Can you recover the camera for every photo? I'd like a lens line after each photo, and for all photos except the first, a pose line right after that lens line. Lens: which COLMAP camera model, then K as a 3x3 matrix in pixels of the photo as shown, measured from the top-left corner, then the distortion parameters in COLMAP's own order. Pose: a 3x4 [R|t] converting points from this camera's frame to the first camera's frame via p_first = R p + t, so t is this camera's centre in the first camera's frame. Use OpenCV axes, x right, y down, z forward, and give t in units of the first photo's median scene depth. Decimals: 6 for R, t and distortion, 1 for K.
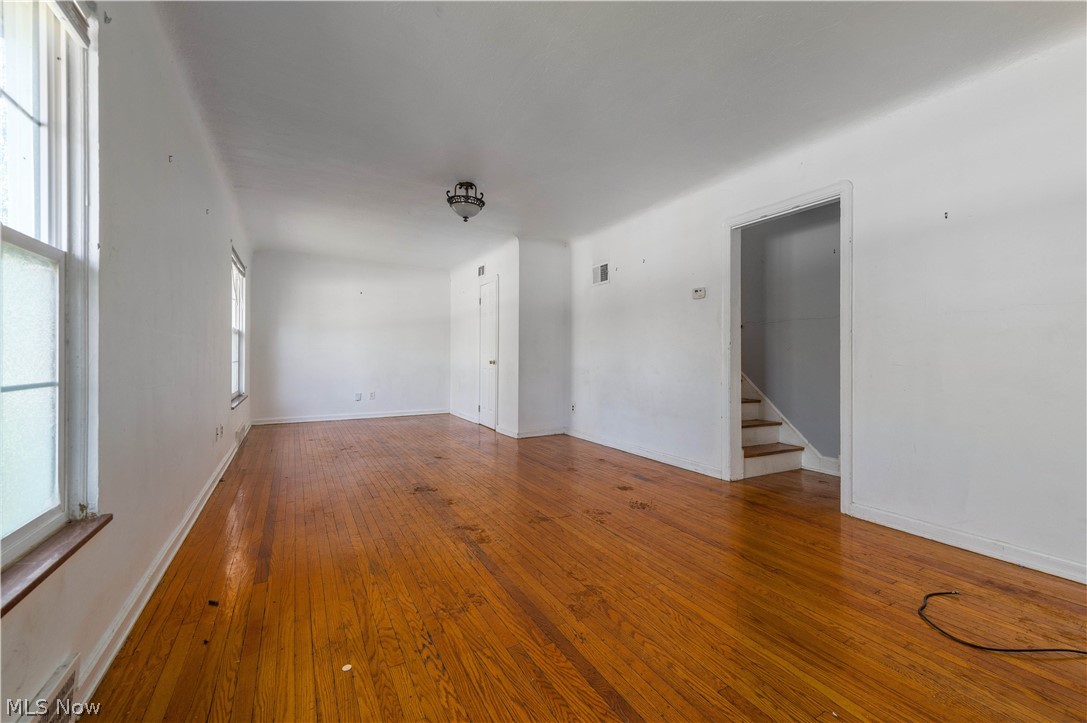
lens RADIAL K [[430.1, 0, 558.8], [0, 430.1, 358.7], [0, 0, 1]] dist [0.000838, 0.000010]
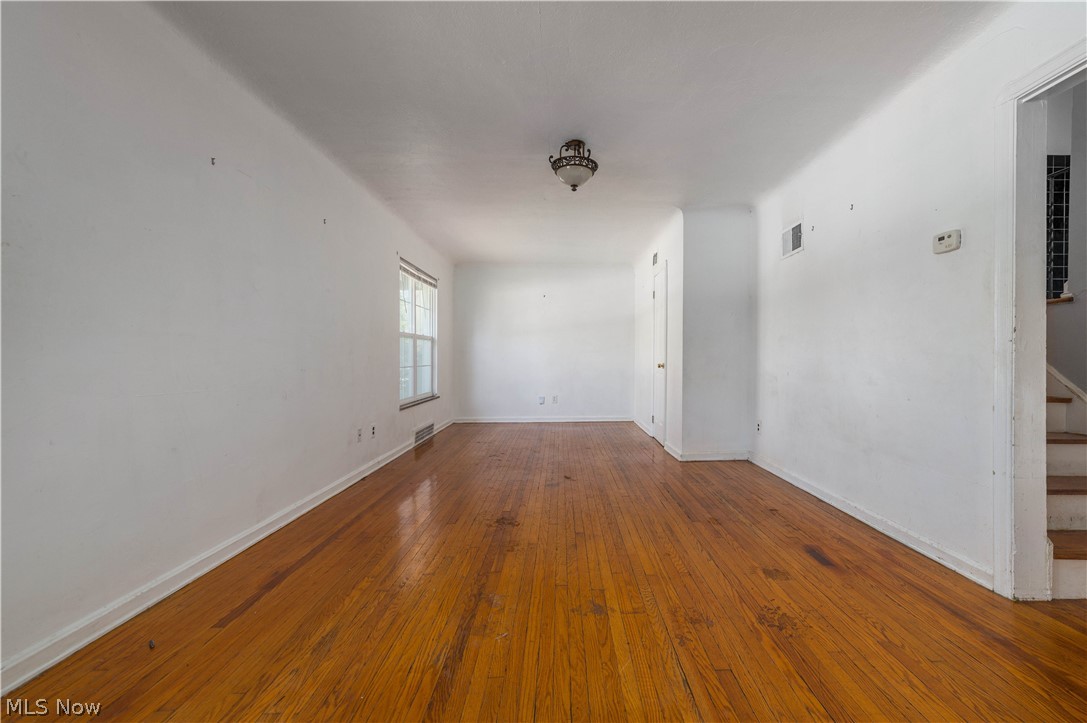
lens RADIAL K [[457.7, 0, 546.3], [0, 457.7, 367.5], [0, 0, 1]] dist [0.001292, -0.000449]
pose [[0.883498, -0.000134, -0.468435, 0.141180], [0.006667, 0.999902, 0.012289, -0.001424], [0.468388, -0.013981, 0.883412, 0.227823]]
